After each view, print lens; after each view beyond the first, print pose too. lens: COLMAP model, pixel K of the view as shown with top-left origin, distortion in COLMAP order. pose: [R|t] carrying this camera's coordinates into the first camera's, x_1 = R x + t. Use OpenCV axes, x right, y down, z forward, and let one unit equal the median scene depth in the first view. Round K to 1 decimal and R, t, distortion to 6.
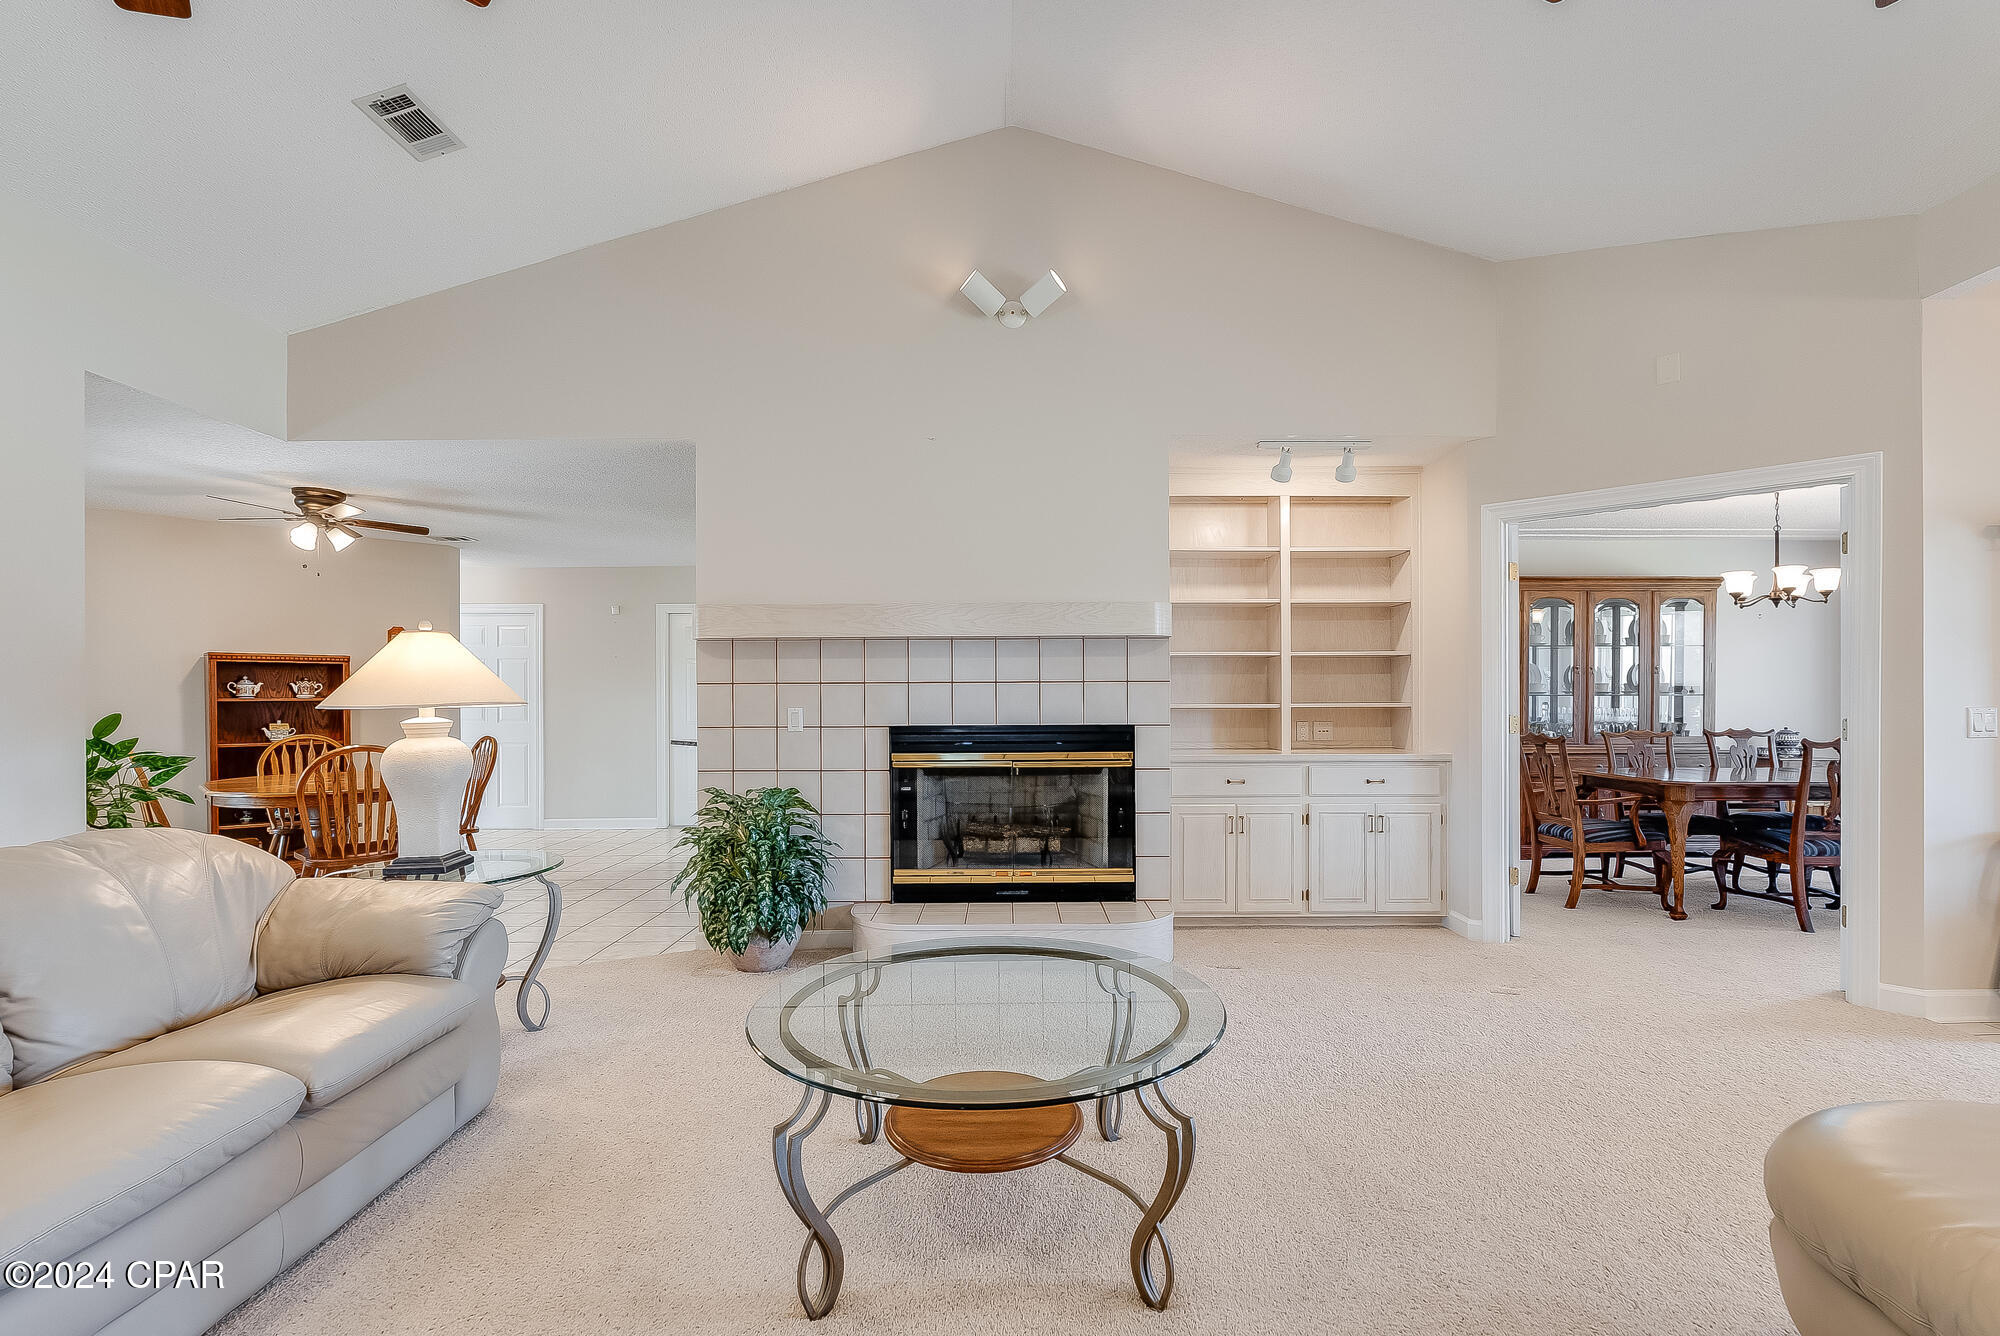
lens RADIAL K [[885.0, 0, 1010.3], [0, 885.0, 679.7], [0, 0, 1]] dist [0.001703, 0.000234]
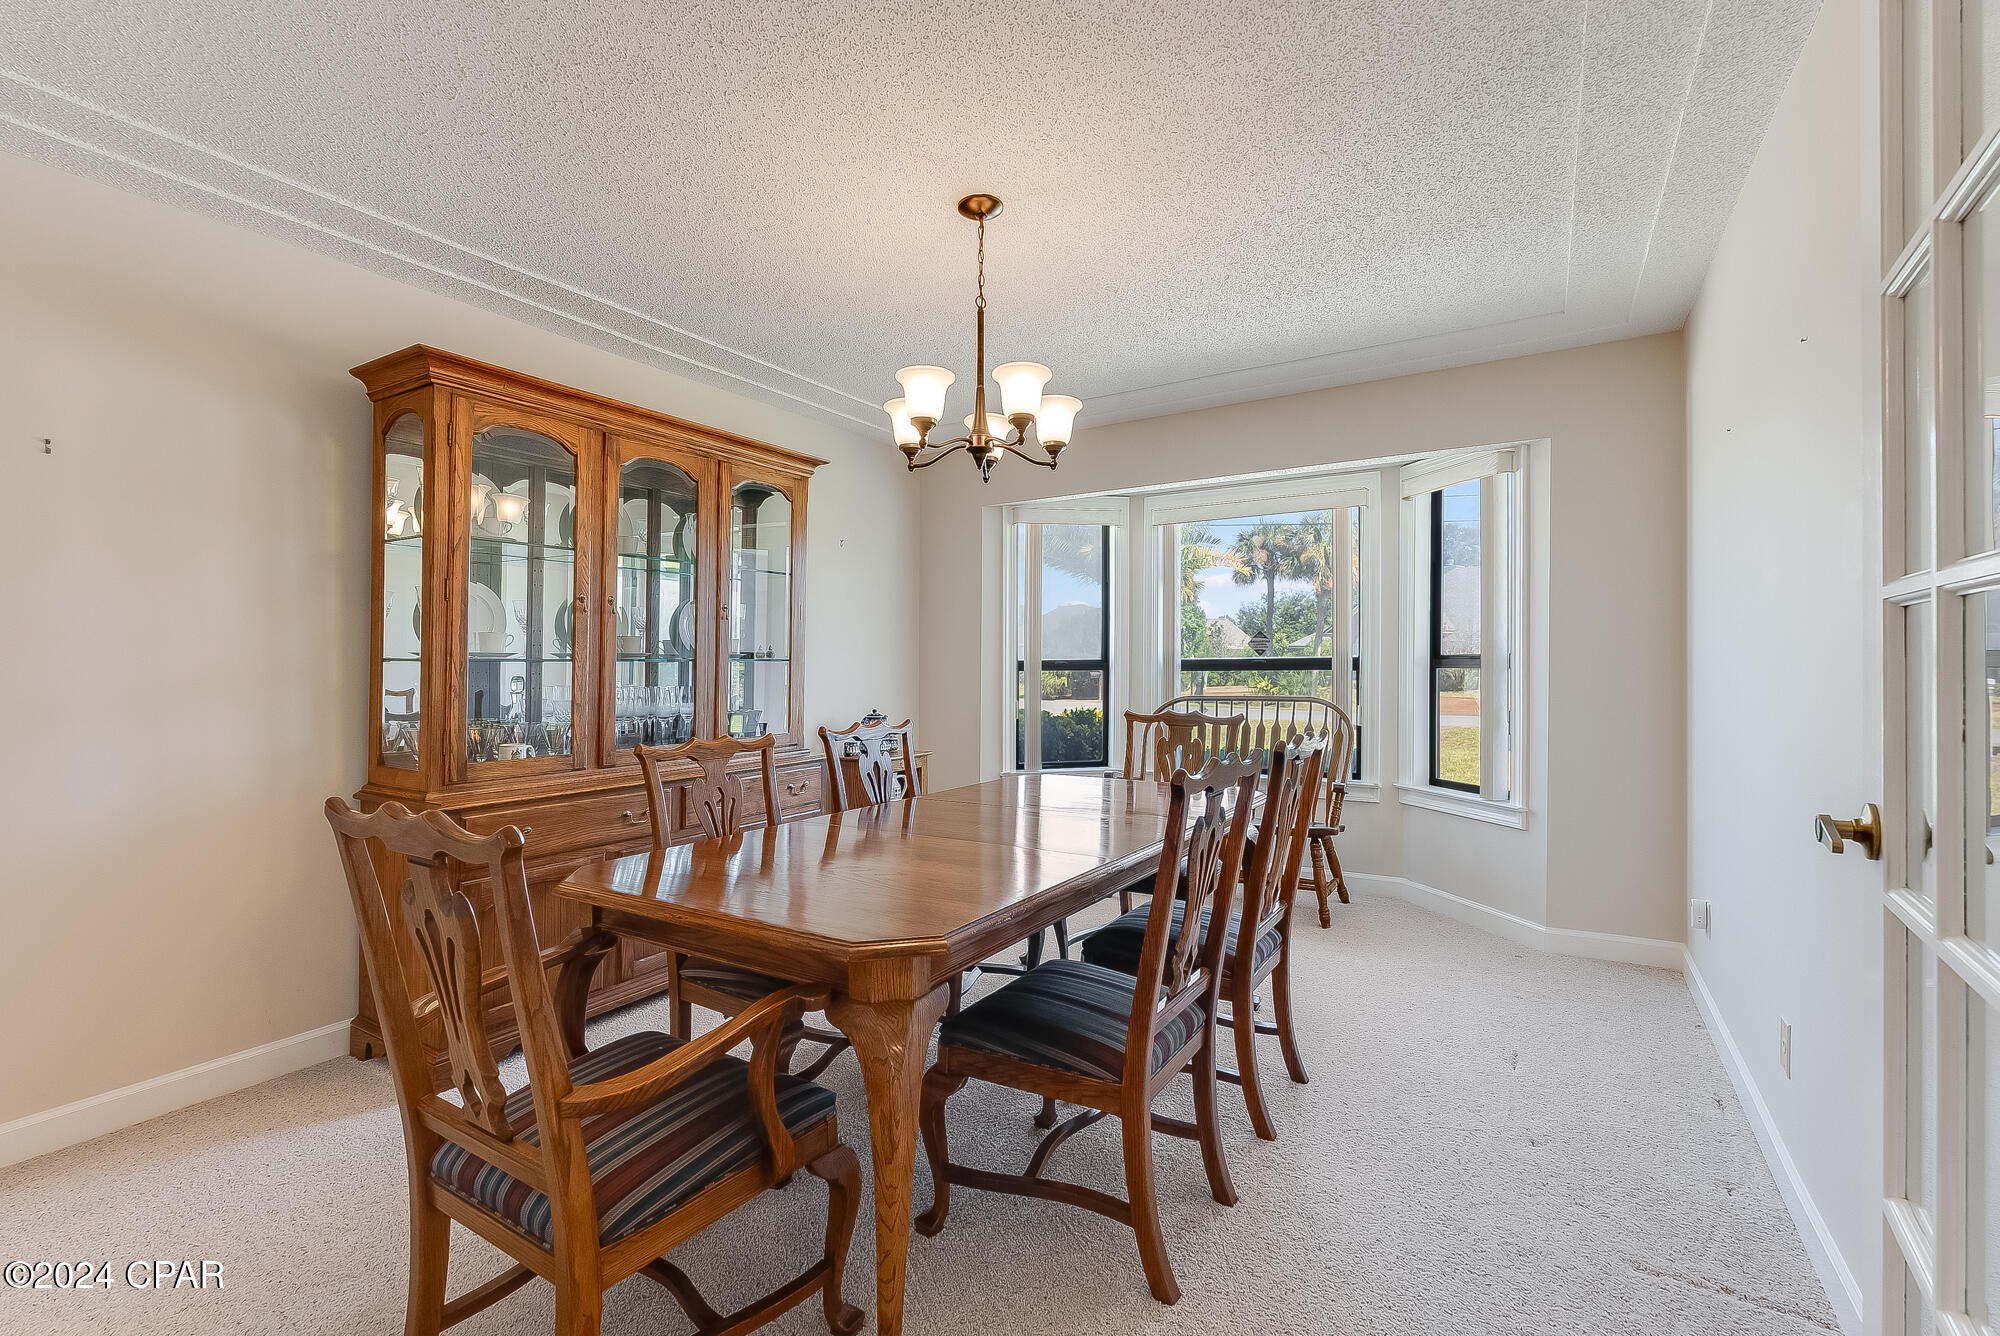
lens RADIAL K [[885.0, 0, 1010.3], [0, 885.0, 679.7], [0, 0, 1]] dist [0.001703, 0.000234]
pose [[0.525651, -0.007684, 0.850665, 0.362665], [-0.013179, 0.999766, 0.017175, 0.016929], [-0.850598, -0.020239, 0.525427, 0.563485]]
